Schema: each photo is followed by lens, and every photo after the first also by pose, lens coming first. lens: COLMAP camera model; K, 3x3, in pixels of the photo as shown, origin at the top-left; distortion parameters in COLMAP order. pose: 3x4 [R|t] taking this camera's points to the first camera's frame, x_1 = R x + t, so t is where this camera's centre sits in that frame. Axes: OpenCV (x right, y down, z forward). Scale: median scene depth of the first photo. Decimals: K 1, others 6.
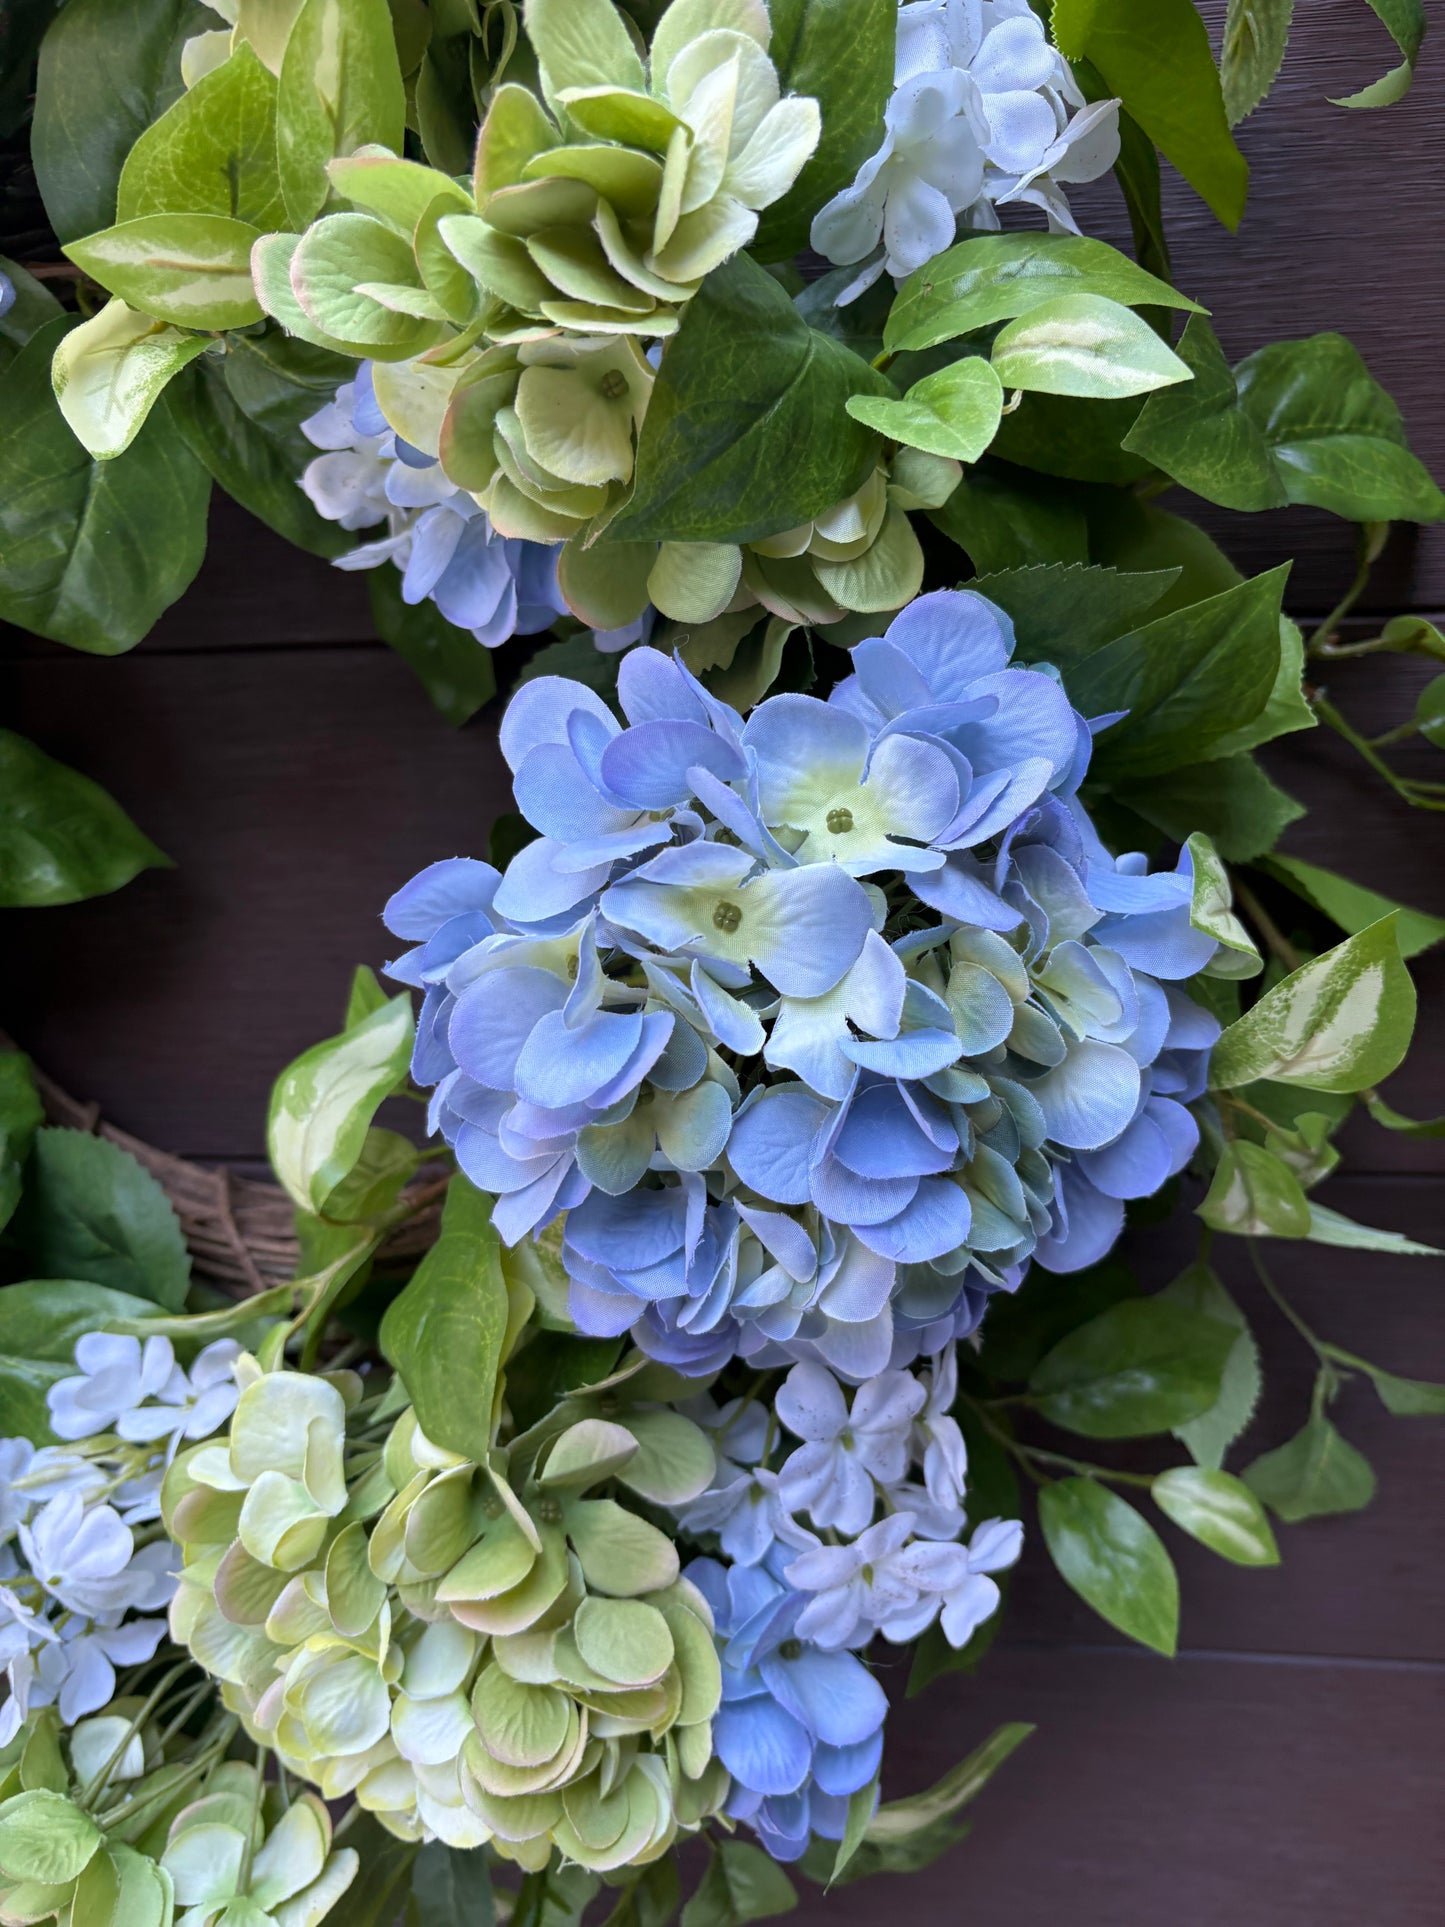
lens RADIAL K [[1535.7, 0, 737.9], [0, 1535.7, 971.6], [0, 0, 1]] dist [-0.002236, -0.013260]
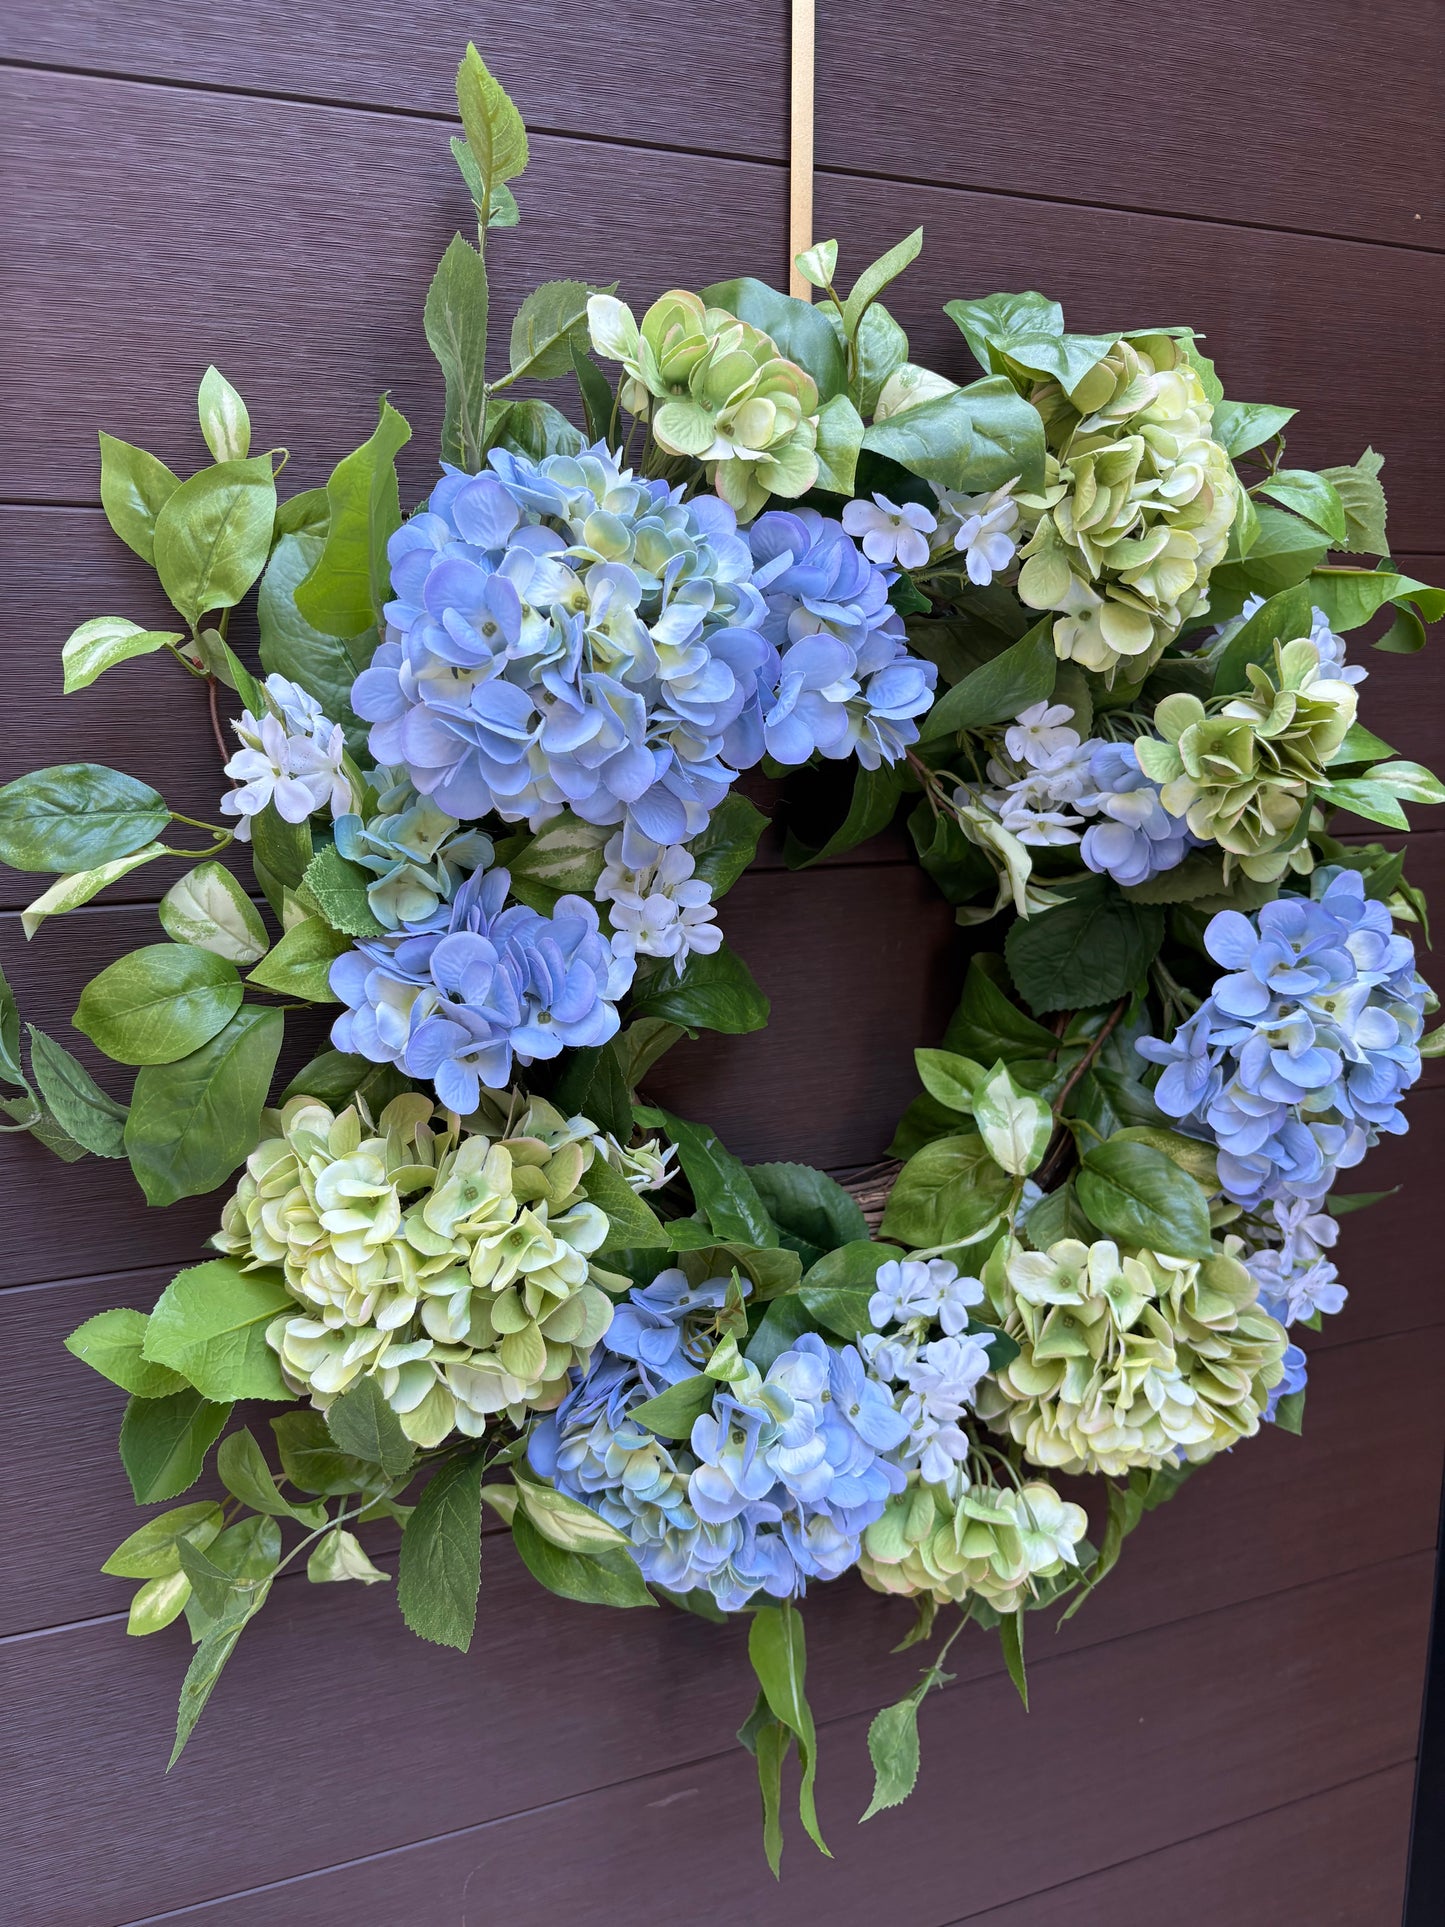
lens RADIAL K [[1513.2, 0, 730.6], [0, 1513.2, 970.8], [0, 0, 1]] dist [0.005926, 0.000745]
pose [[0.874806, -0.072236, 0.479058, -1.748431], [0.087280, 0.996142, -0.009176, -0.134521], [-0.476547, 0.049839, 0.877735, -0.604960]]
